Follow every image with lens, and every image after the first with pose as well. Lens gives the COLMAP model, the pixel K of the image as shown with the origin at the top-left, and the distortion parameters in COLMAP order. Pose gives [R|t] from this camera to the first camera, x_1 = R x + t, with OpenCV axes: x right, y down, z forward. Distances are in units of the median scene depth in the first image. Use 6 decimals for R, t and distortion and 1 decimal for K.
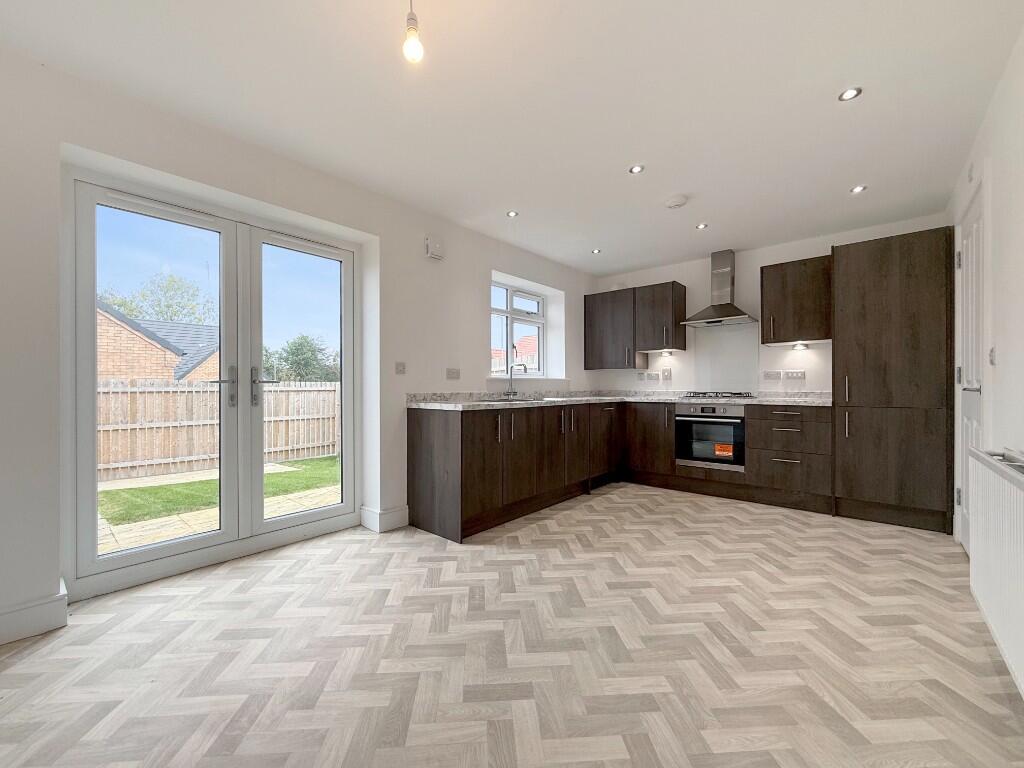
lens RADIAL K [[417.6, 0, 506.8], [0, 417.6, 386.3], [0, 0, 1]] dist [-0.000647, -0.000319]
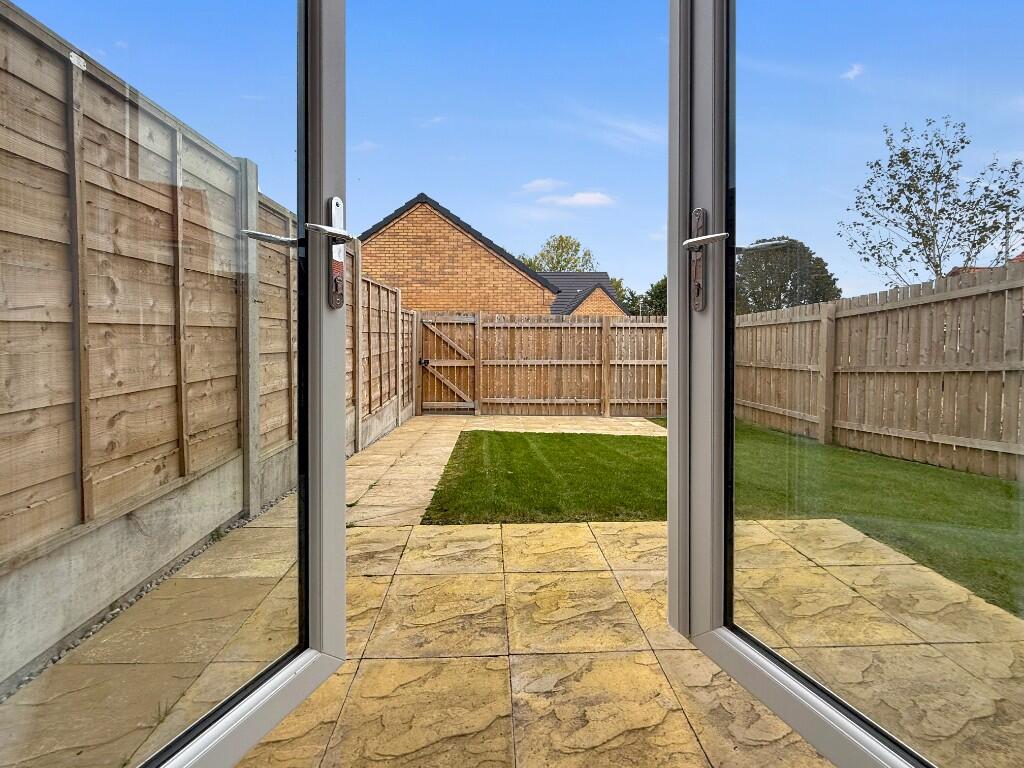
lens RADIAL K [[428.4, 0, 506.3], [0, 428.4, 337.4], [0, 0, 1]] dist [0.001567, 0.000052]
pose [[0.691105, 0.012422, -0.722648, -0.360193], [-0.002004, 0.999881, 0.015271, 0.043143], [0.722752, -0.009106, 0.691048, 0.594268]]
